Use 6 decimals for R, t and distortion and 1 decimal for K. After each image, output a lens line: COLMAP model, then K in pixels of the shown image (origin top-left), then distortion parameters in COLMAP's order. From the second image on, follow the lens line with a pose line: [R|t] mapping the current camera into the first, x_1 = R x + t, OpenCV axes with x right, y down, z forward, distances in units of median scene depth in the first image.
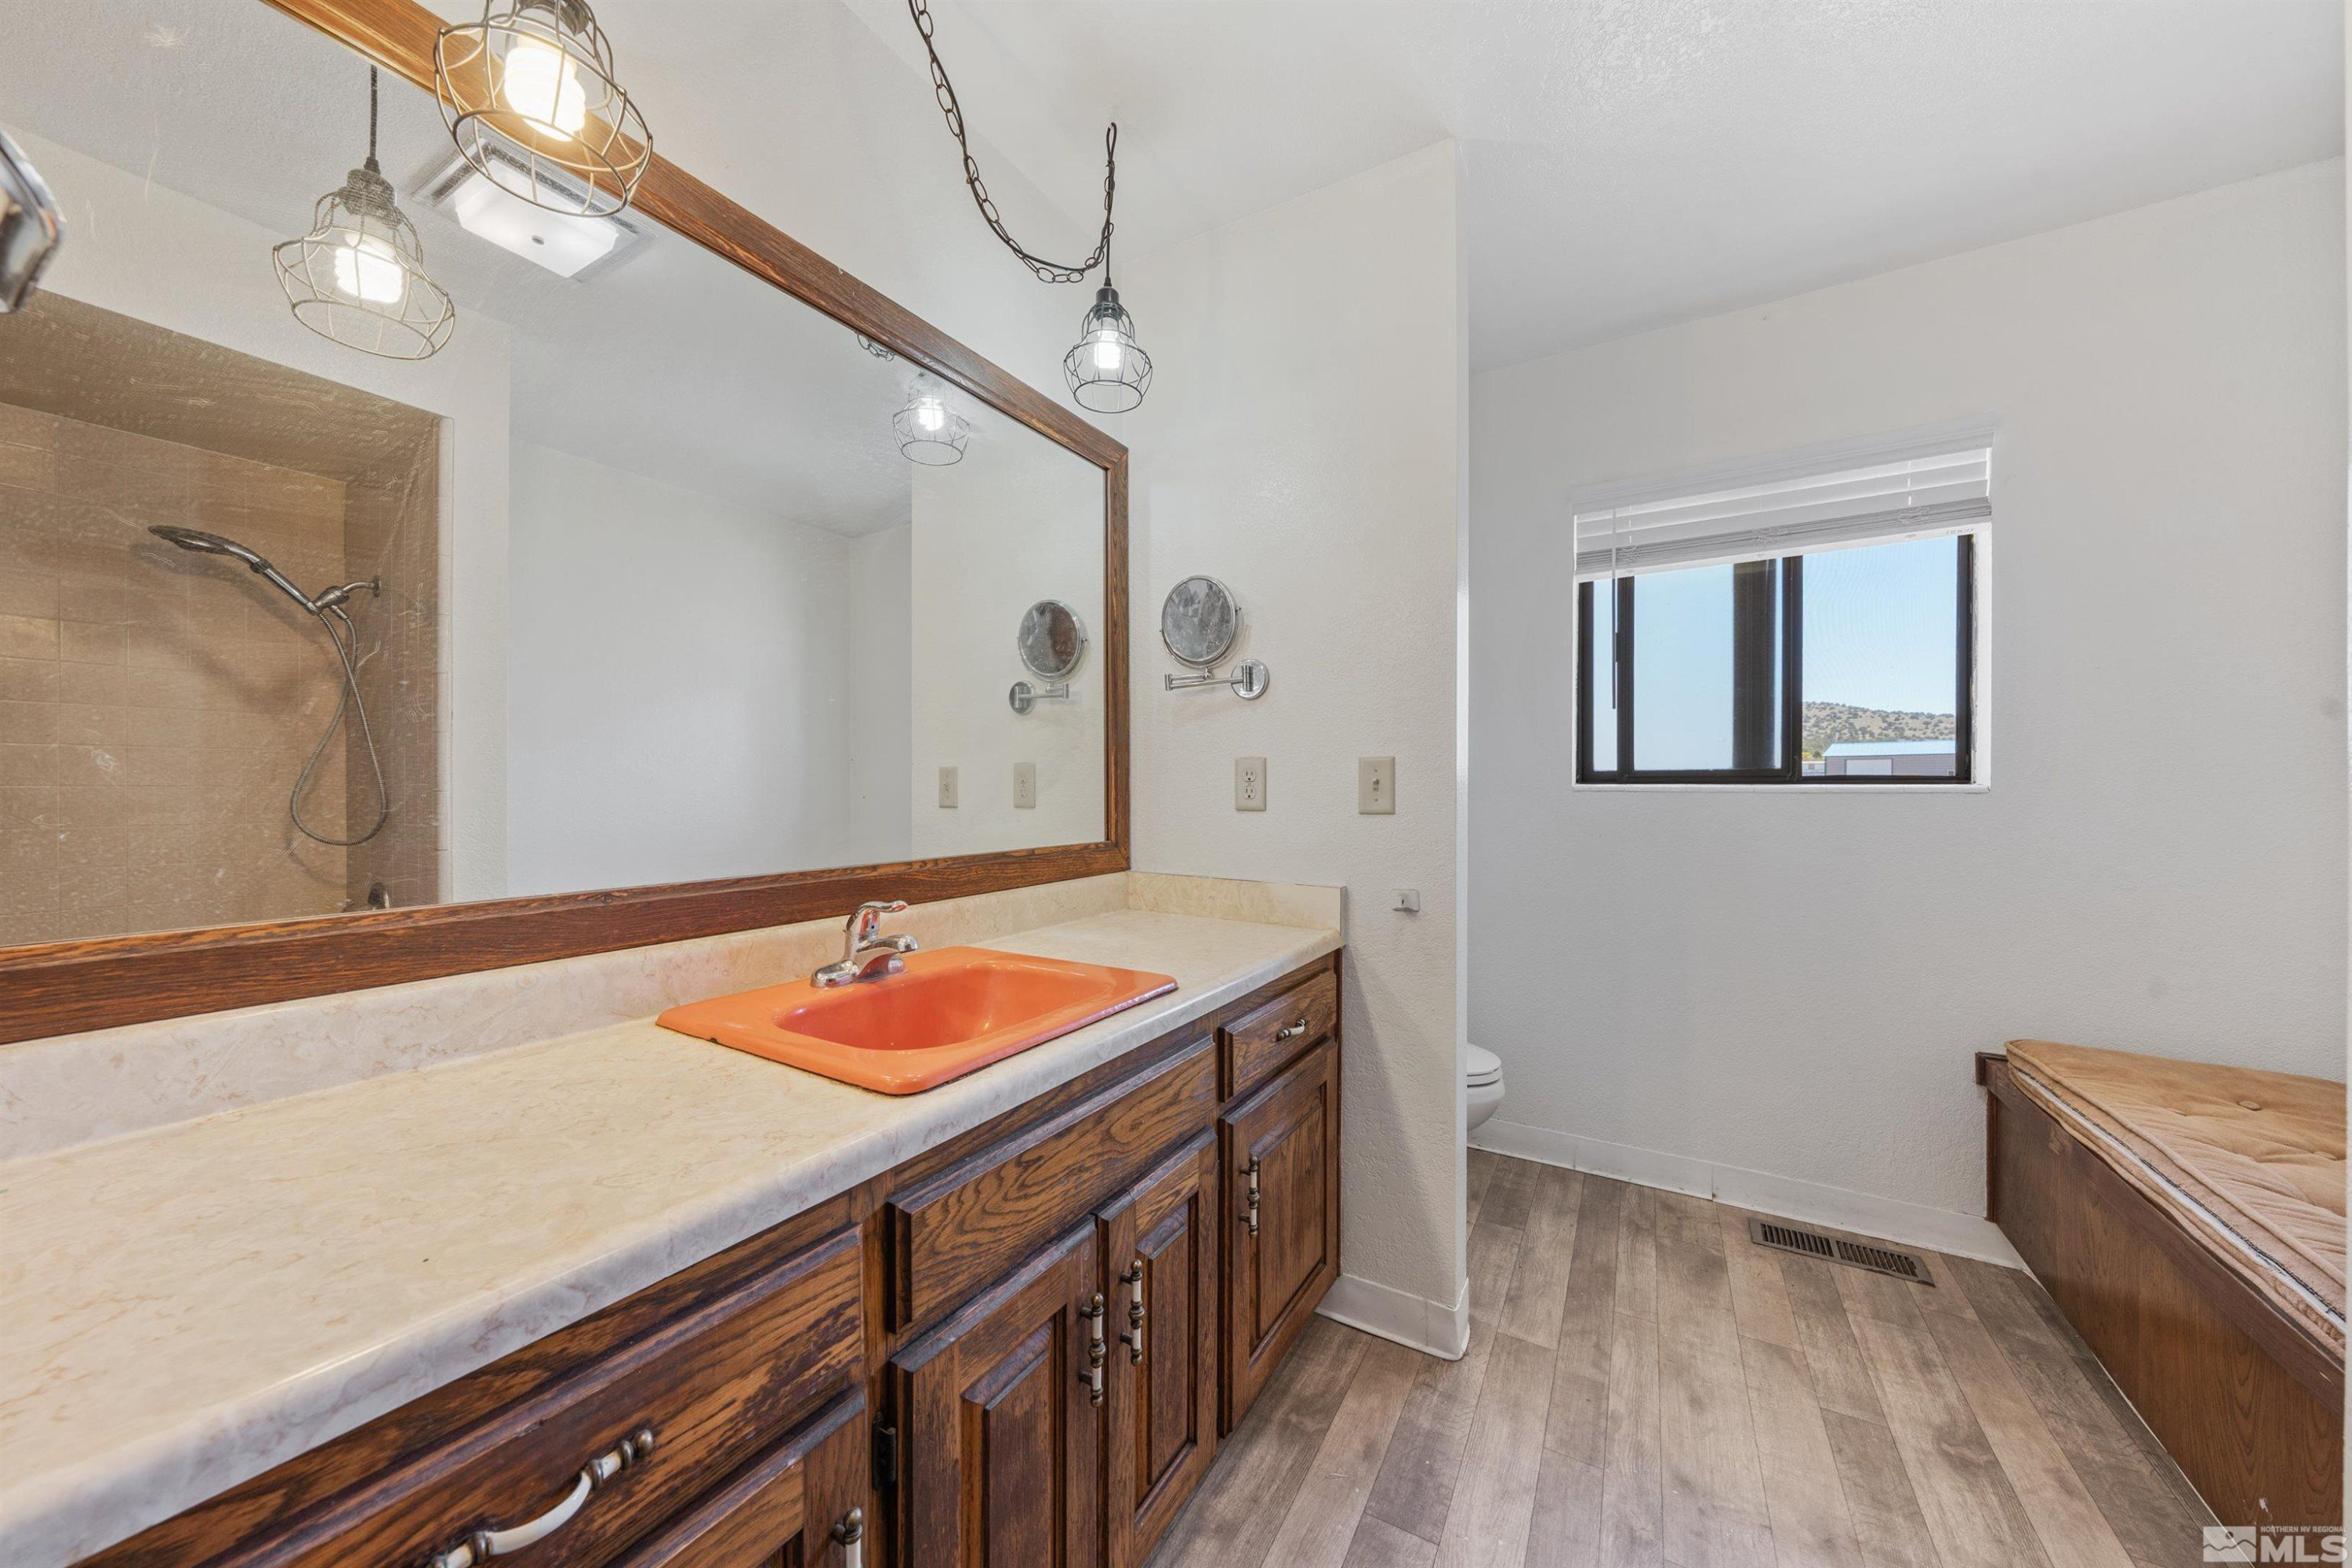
lens RADIAL K [[808.8, 0, 1176.5], [0, 808.8, 795.2], [0, 0, 1]] dist [-0.000514, 0.000280]
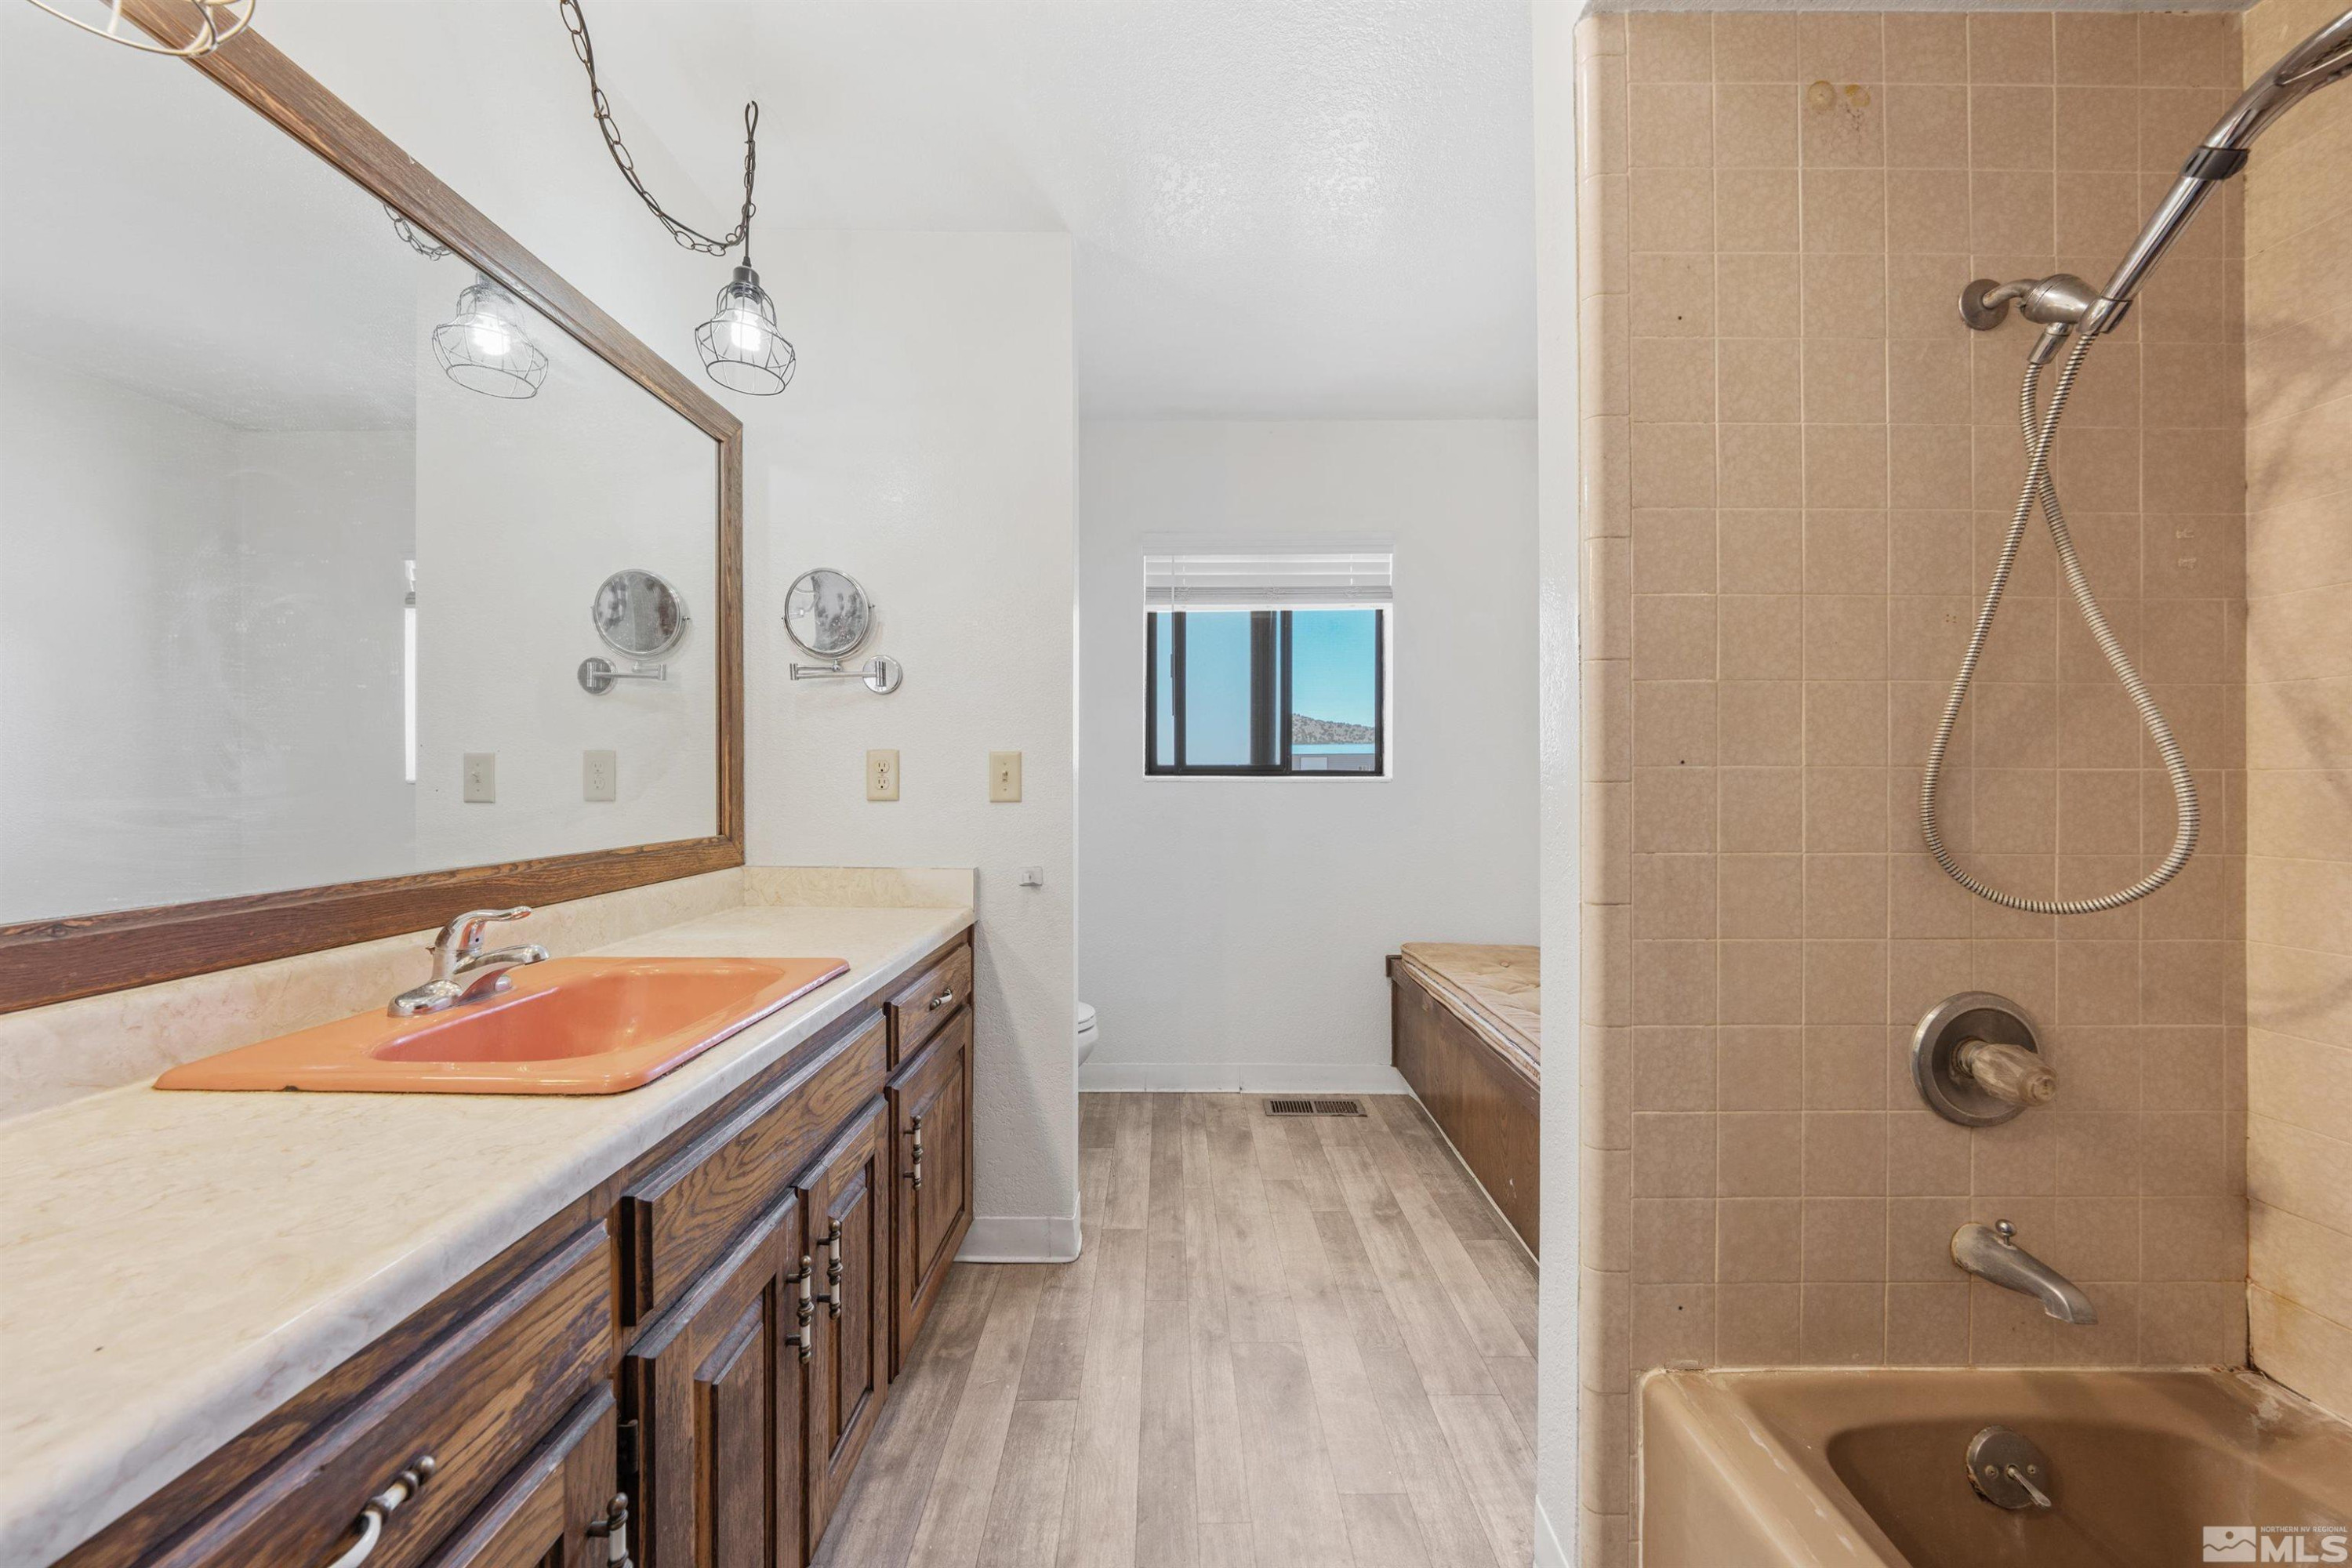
lens RADIAL K [[804.1, 0, 1176.0], [0, 804.1, 784.0], [0, 0, 1]] dist [-0.000077, 0.002432]
pose [[0.857382, -0.002911, 0.514672, -0.153490], [0.003886, 0.999992, -0.000817, -0.000112], [-0.514666, 0.002700, 0.857387, -0.107818]]
